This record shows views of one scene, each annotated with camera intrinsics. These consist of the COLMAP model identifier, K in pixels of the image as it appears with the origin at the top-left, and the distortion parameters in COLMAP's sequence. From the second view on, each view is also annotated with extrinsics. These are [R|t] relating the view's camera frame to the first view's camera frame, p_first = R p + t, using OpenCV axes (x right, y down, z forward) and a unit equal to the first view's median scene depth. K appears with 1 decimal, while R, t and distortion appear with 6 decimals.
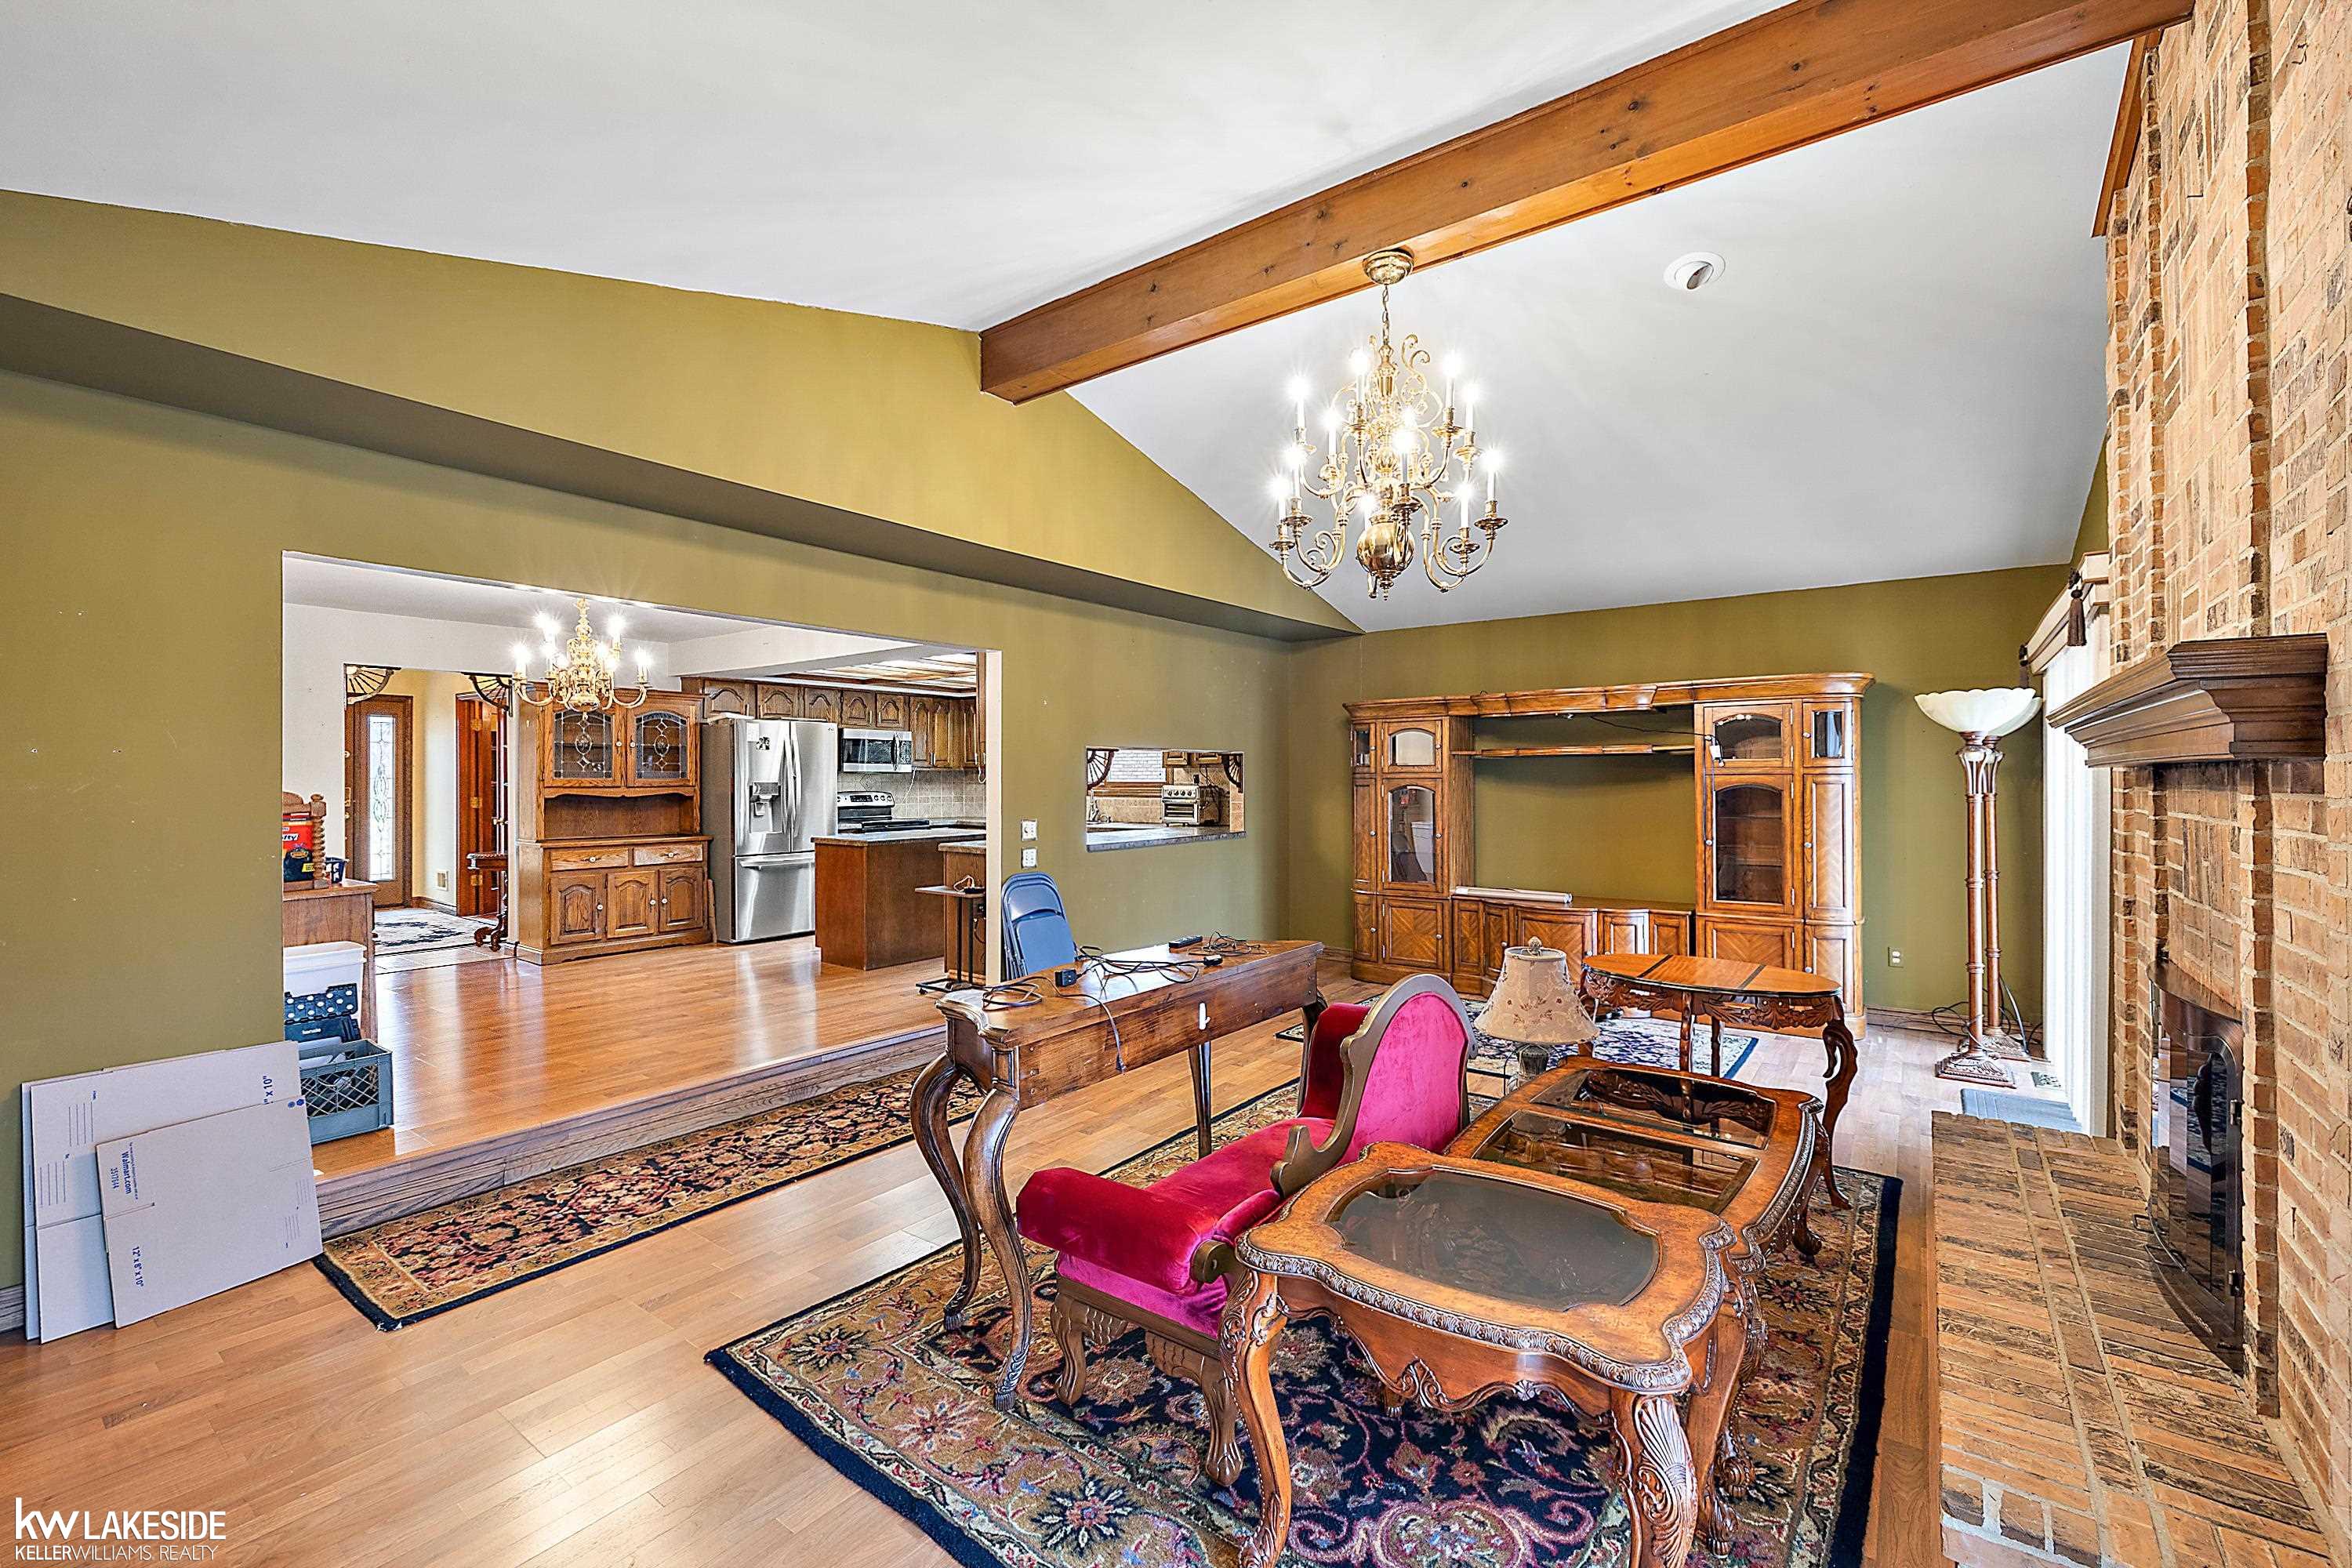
lens RADIAL K [[997.4, 0, 1176.3], [0, 997.4, 777.3], [0, 0, 1]] dist [-0.003411, -0.000020]
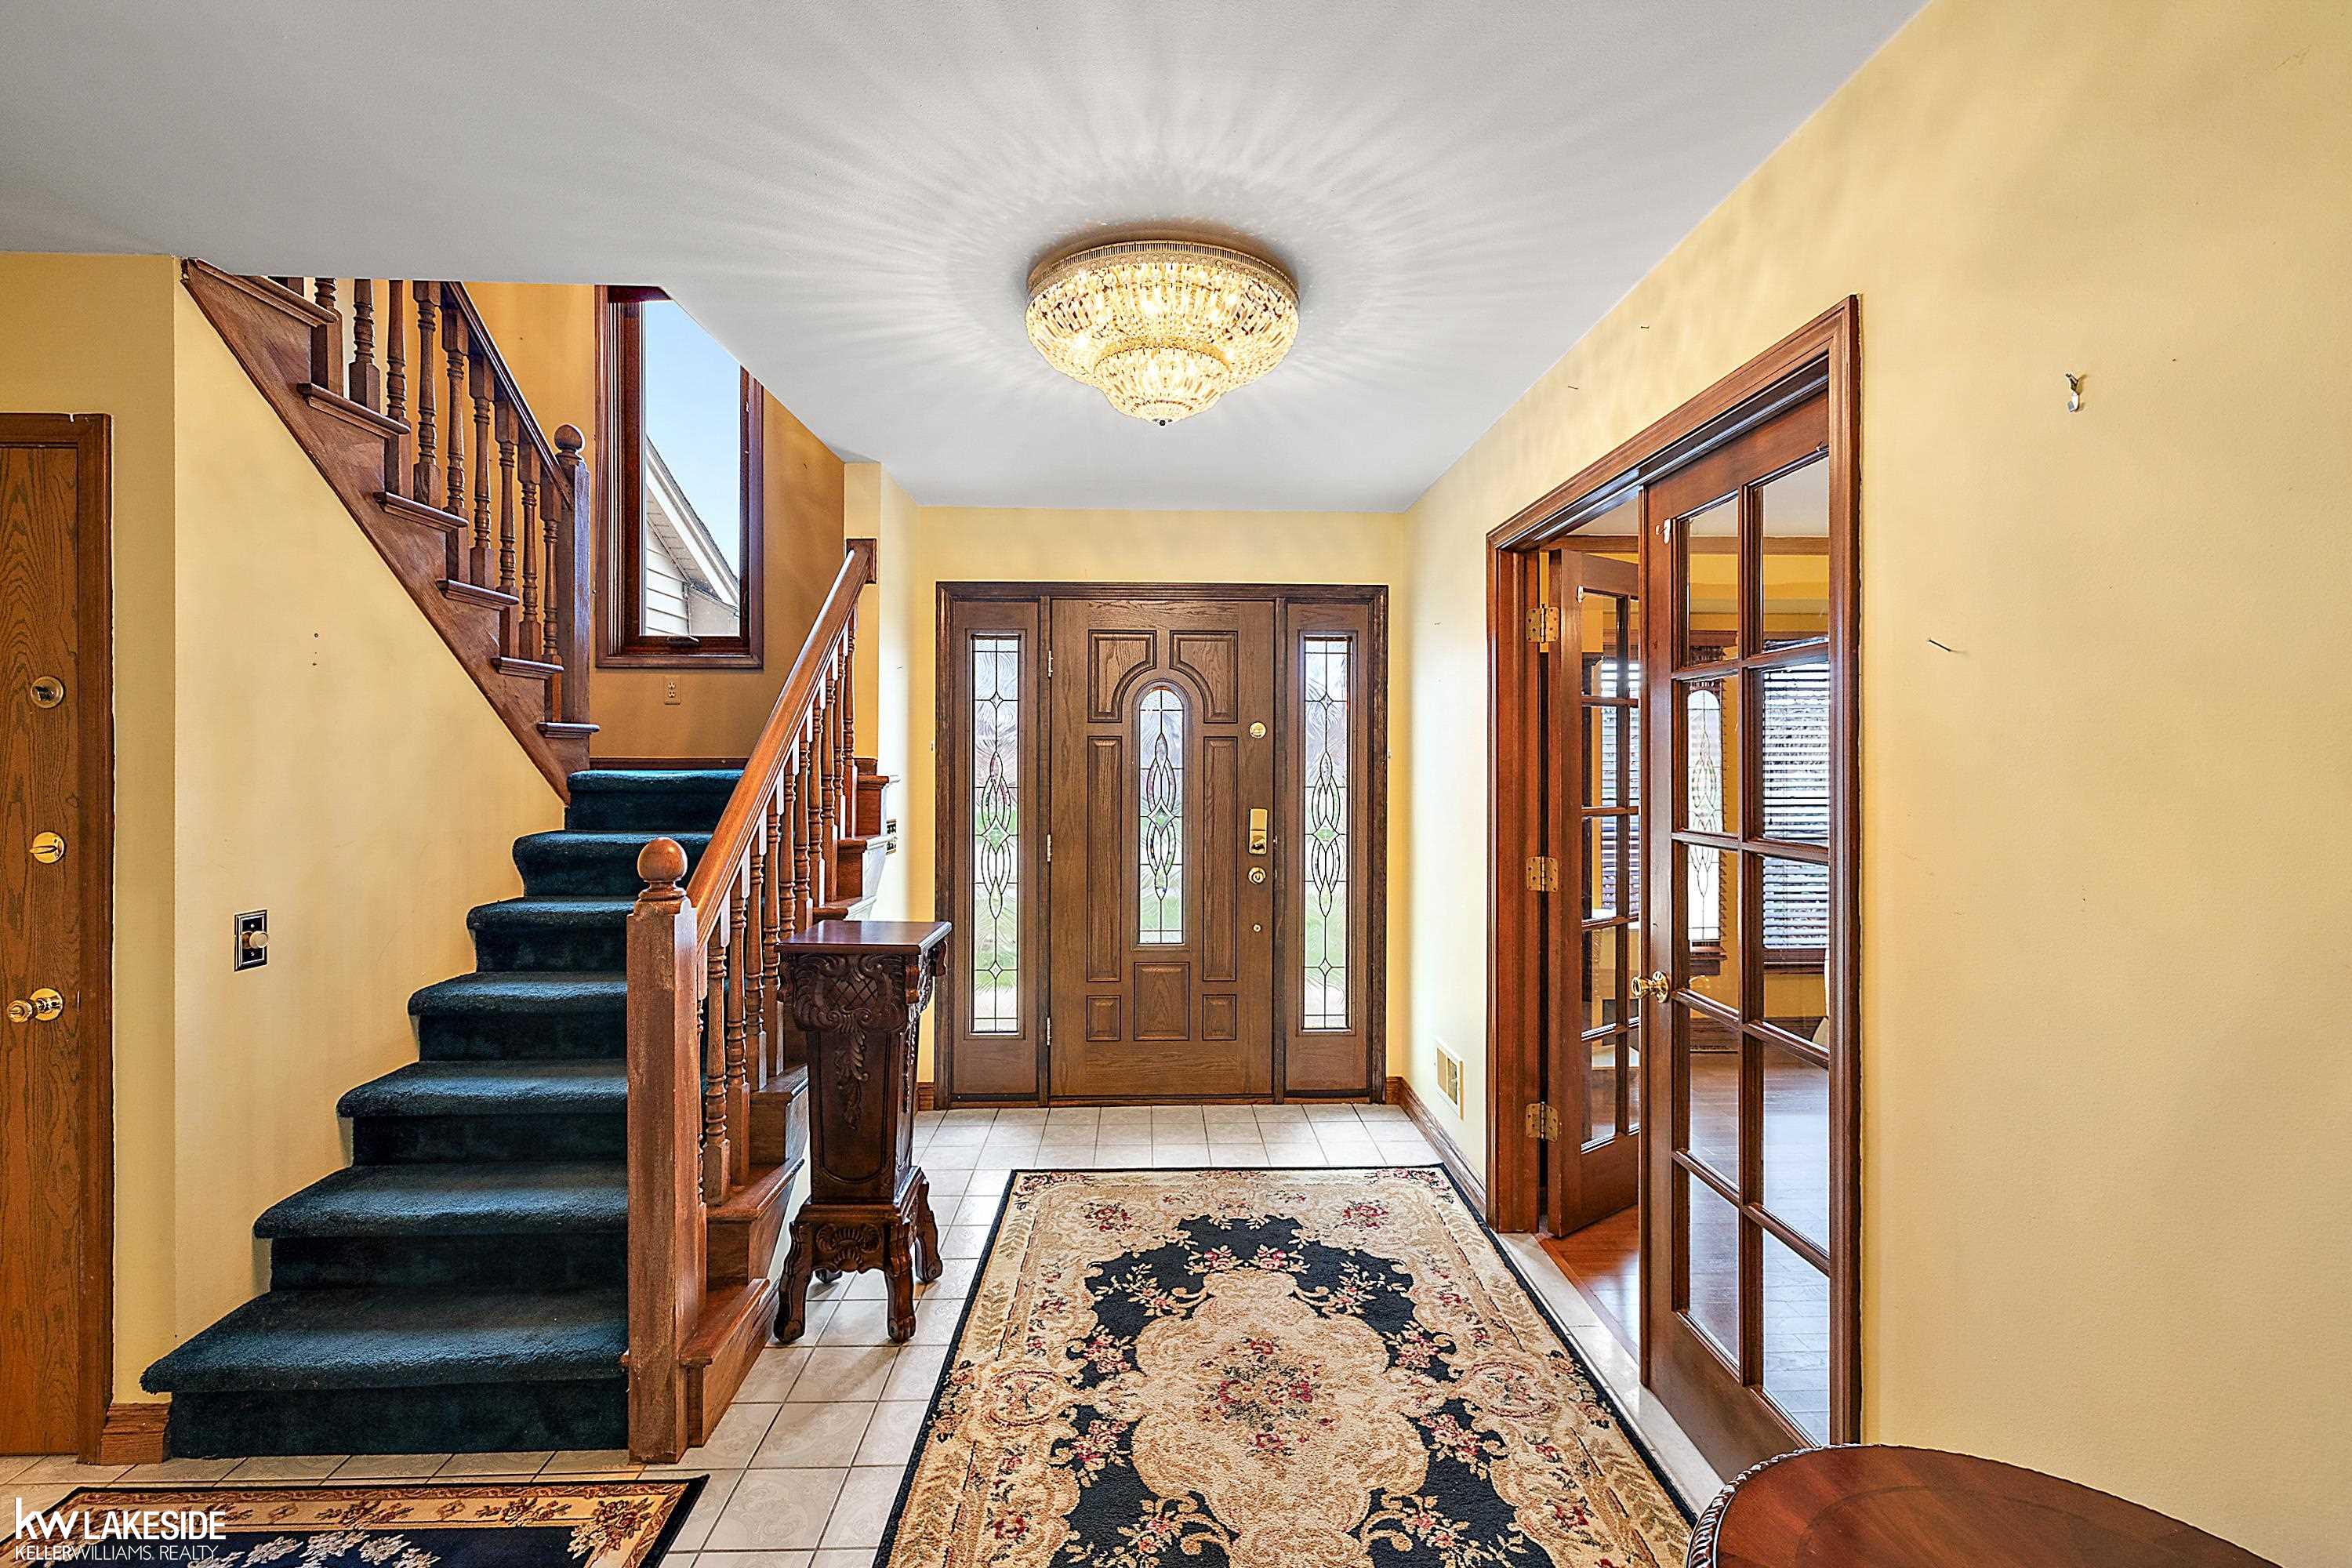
lens RADIAL K [[997.4, 0, 1176.1], [0, 997.4, 769.2], [0, 0, 1]] dist [-0.003411, -0.000020]
pose [[0.635748, 0.005973, -0.771873, -4.583759], [-0.001182, 0.999976, 0.006765, -0.092948], [0.771895, -0.003388, 0.635740, 6.096550]]
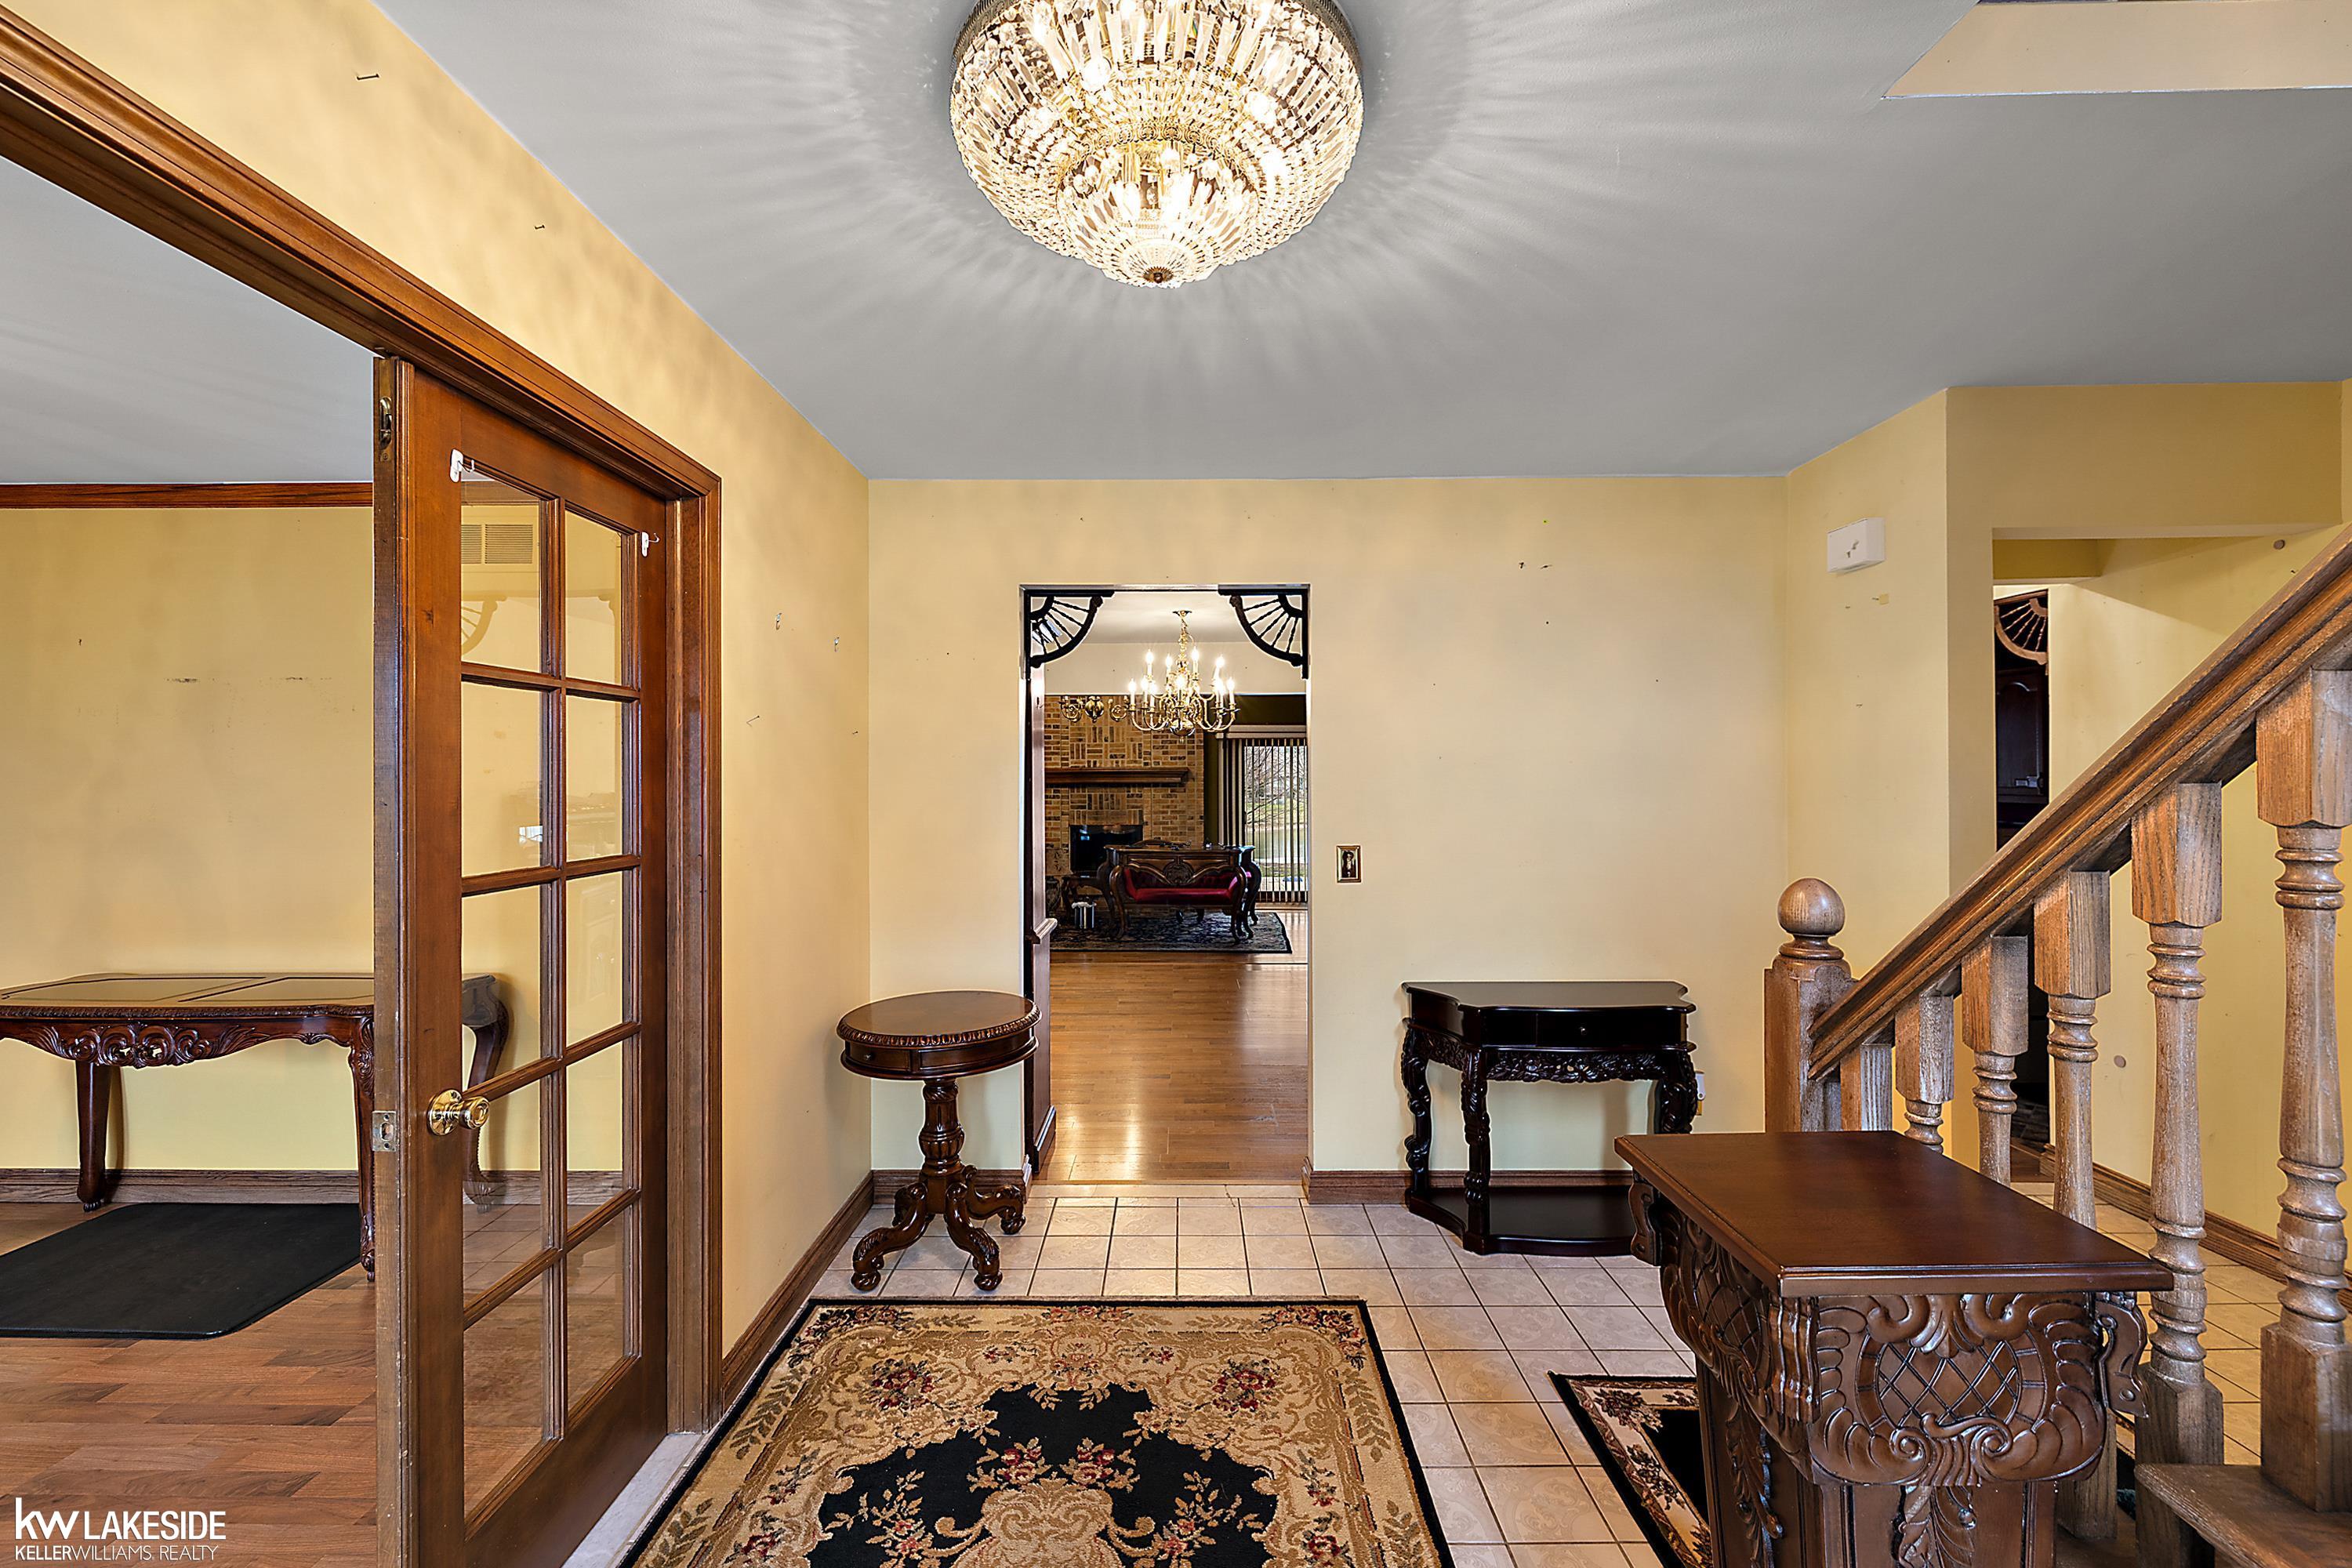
lens RADIAL K [[997.4, 0, 1171.5], [0, 997.4, 777.1], [0, 0, 1]] dist [-0.003411, -0.000020]
pose [[-0.606503, 0.004338, 0.795069, -5.115517], [0.004586, 0.999988, -0.001957, -0.094818], [-0.795068, 0.002459, -0.606515, 6.510926]]
